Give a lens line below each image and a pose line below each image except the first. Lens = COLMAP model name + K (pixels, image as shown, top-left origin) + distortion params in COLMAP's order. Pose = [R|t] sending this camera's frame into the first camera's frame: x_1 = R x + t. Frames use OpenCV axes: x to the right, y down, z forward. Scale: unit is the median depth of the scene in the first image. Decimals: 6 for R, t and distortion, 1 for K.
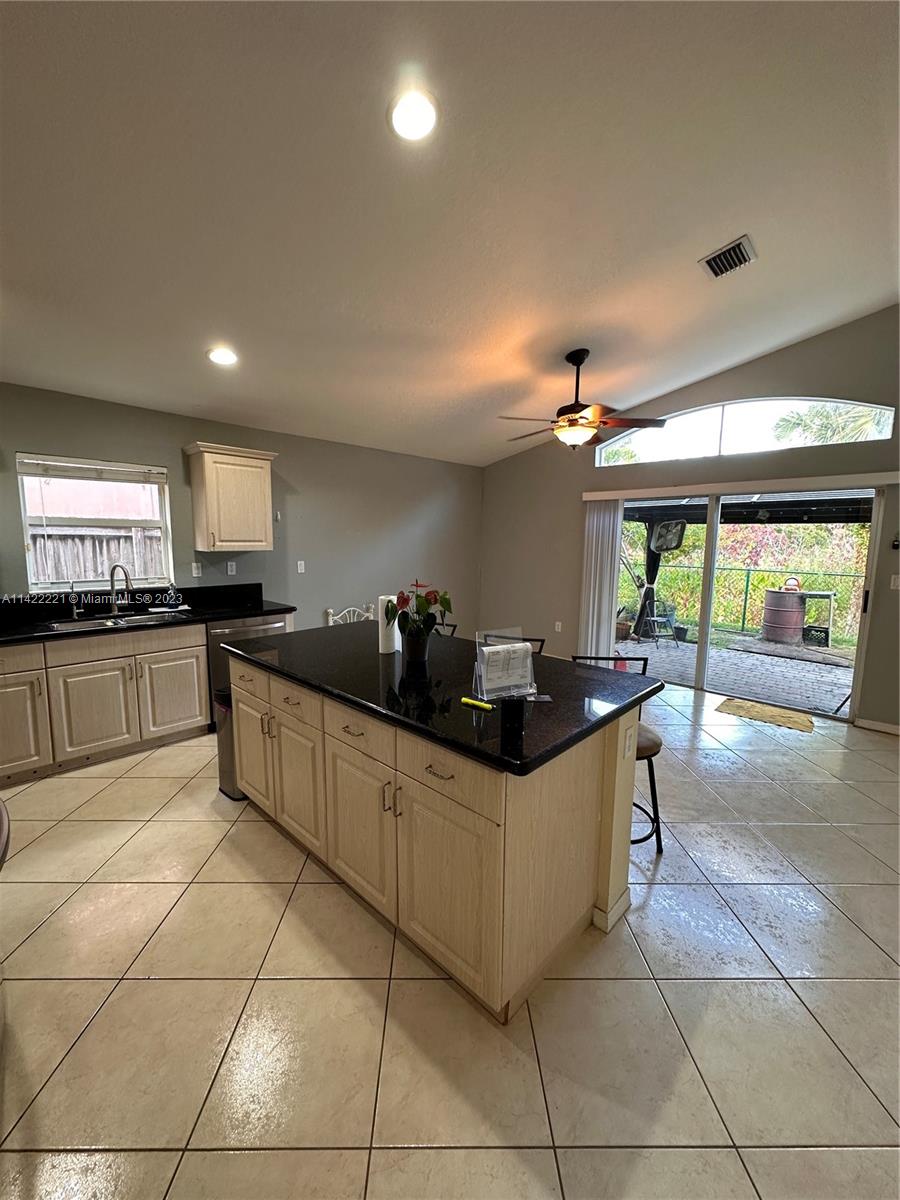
lens RADIAL K [[476.0, 0, 450.0], [0, 476.0, 600.0], [0, 0, 1]] dist [-0.001113, -0.000031]
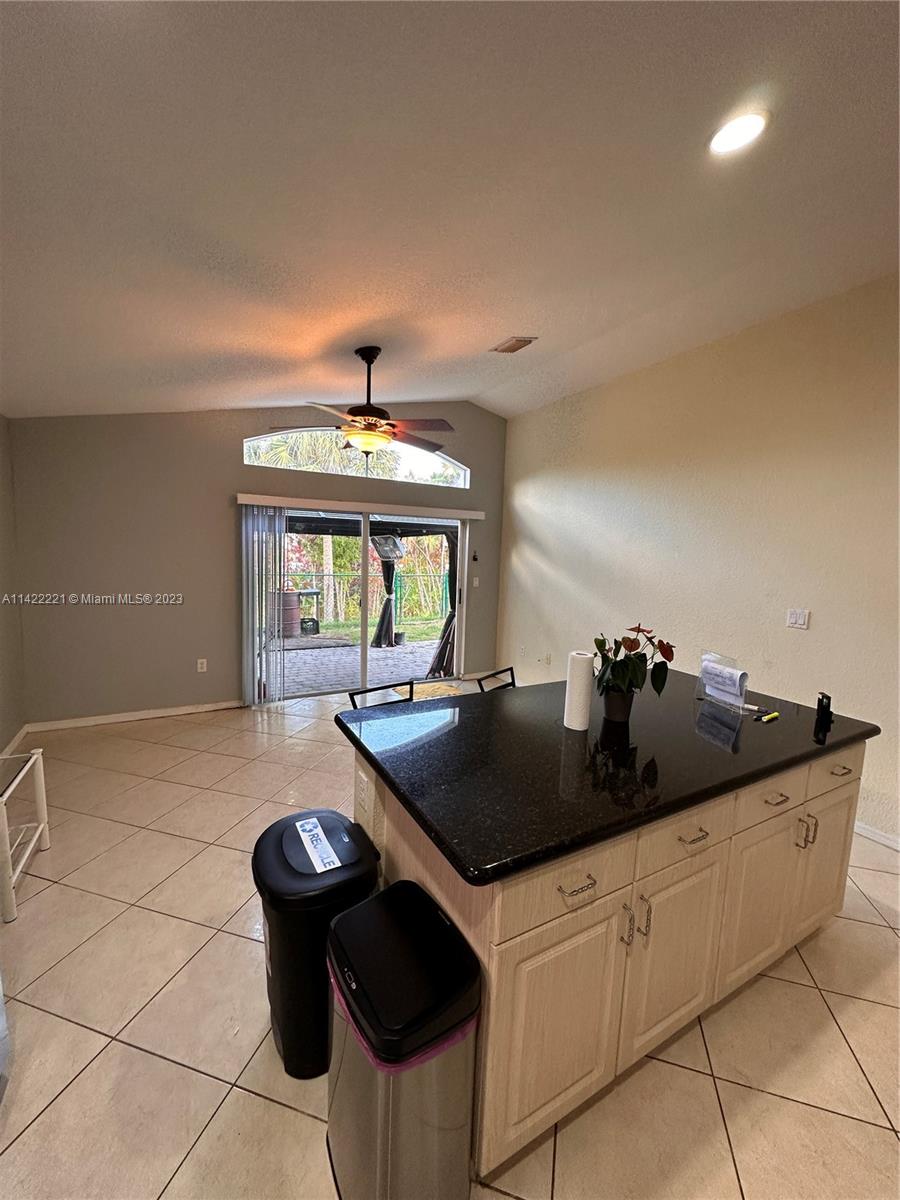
lens RADIAL K [[476.0, 0, 450.0], [0, 476.0, 600.0], [0, 0, 1]] dist [-0.001113, -0.000031]
pose [[0.294030, -0.101380, 0.950404, -0.413451], [0.093388, 0.992648, 0.076995, -0.077837], [-0.951223, 0.066117, 0.301336, 0.444625]]
